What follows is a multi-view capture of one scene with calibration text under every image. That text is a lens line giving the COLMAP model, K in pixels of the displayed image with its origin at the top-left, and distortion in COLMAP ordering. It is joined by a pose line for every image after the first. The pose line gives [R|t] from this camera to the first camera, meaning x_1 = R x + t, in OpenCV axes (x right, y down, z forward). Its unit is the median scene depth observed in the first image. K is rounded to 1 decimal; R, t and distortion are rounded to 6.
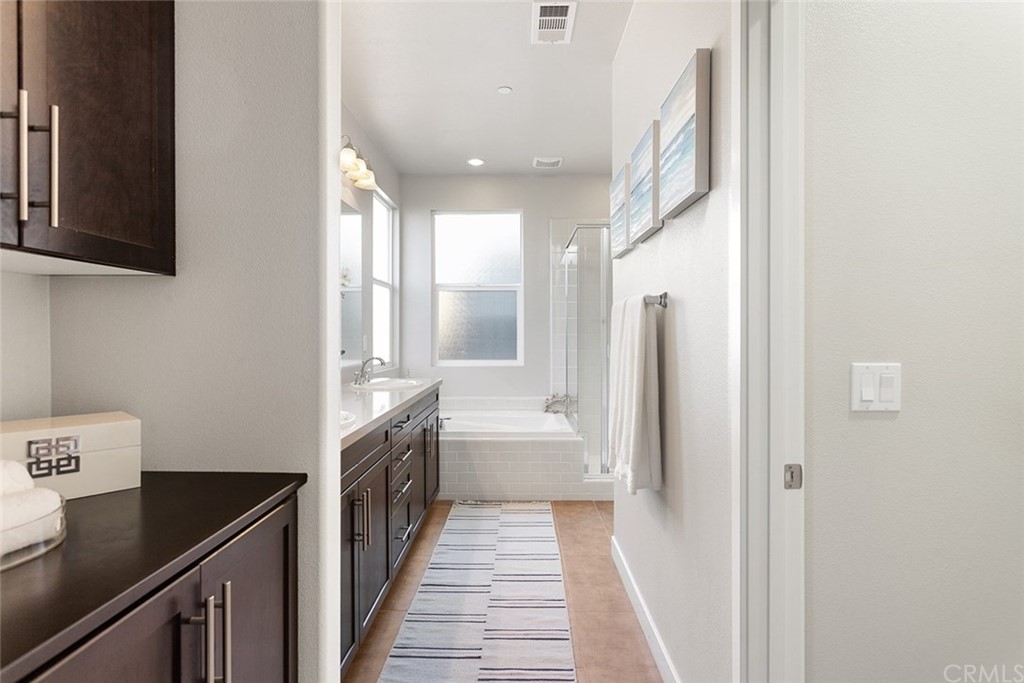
lens RADIAL K [[514.2, 0, 511.9], [0, 514.2, 325.6], [0, 0, 1]] dist [-0.003220, -0.001175]
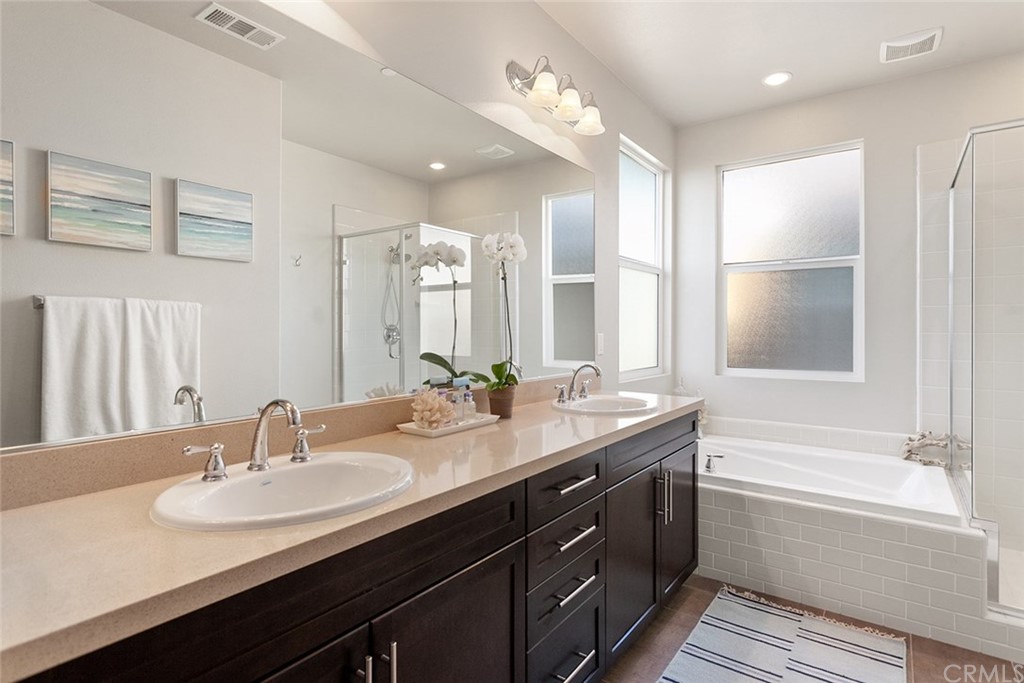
lens RADIAL K [[514.2, 0, 511.9], [0, 514.2, 325.6], [0, 0, 1]] dist [-0.003220, -0.001175]
pose [[0.816009, 0.001775, -0.578036, 0.038688], [0.002513, 0.999975, 0.006619, 0.002506], [0.578033, -0.006854, 0.815984, 0.251420]]
